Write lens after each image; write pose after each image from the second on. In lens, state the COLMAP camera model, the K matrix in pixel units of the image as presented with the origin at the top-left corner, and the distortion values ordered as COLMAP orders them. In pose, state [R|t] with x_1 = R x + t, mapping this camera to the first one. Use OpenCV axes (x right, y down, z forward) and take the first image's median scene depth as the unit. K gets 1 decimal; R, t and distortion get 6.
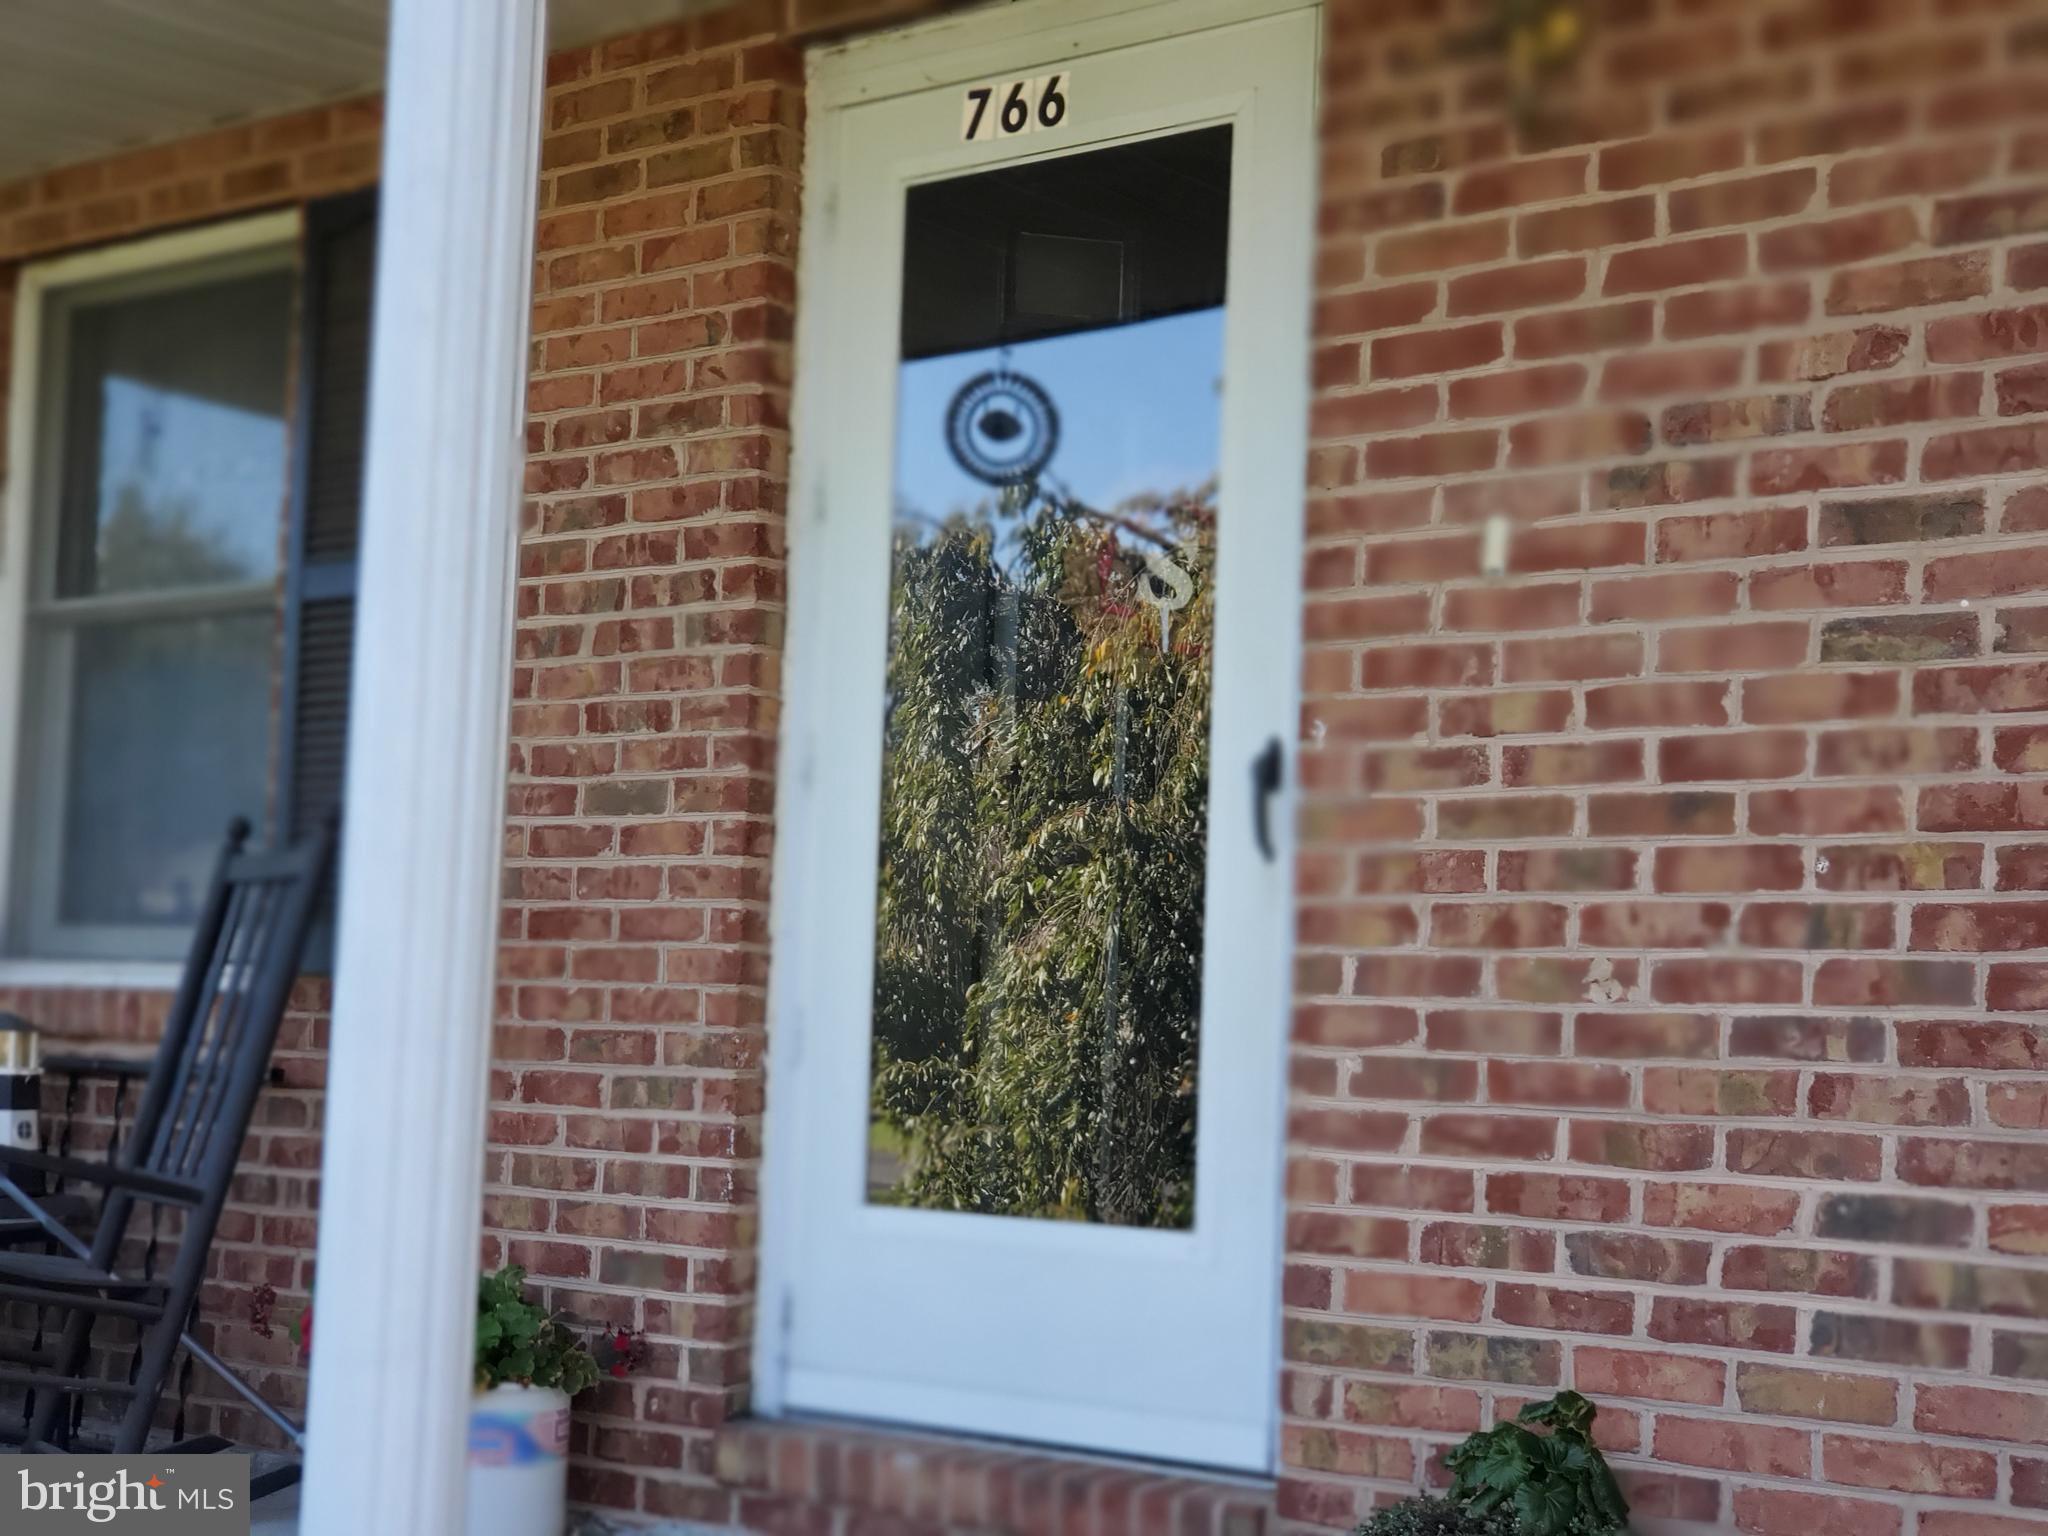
lens RADIAL K [[3103.6, 0, 1024.1], [0, 3103.6, 799.5], [0, 0, 1]] dist [0.089695, -0.098725]
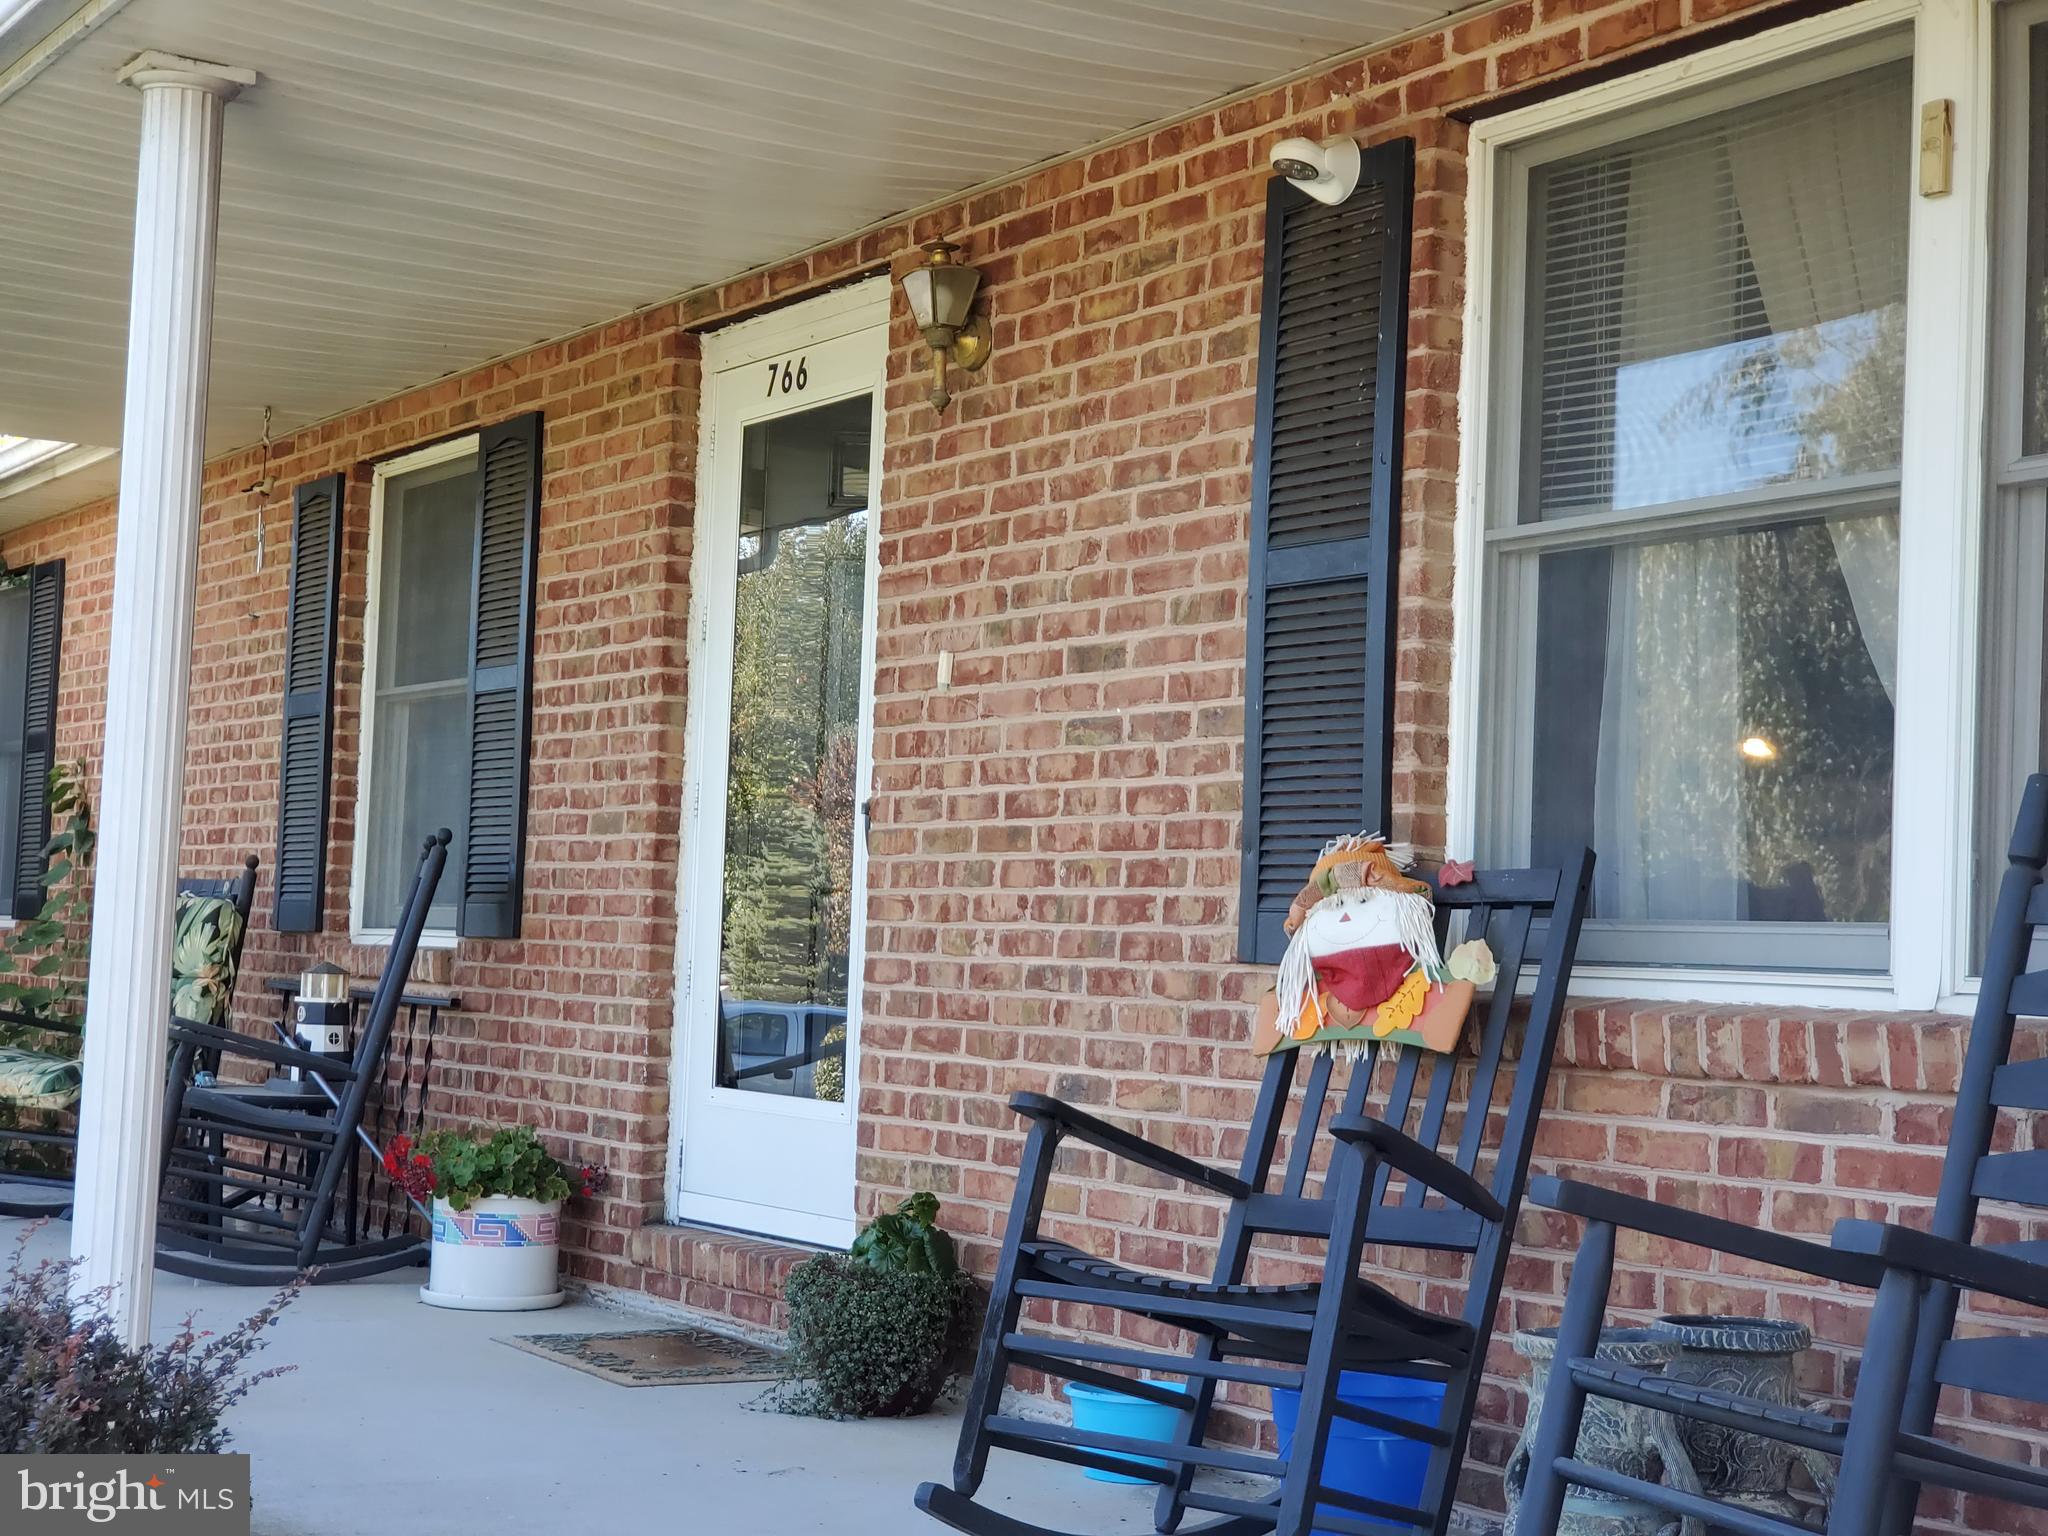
lens RADIAL K [[3134.6, 0, 1024.0], [0, 3134.6, 768.0], [0, 0, 1]] dist [-0.155978, 4.777293]
pose [[0.948718, -0.013026, -0.315855, 0.687014], [0.013004, 0.999913, -0.002176, -0.026902], [0.315855, -0.002043, 0.948805, -0.502331]]
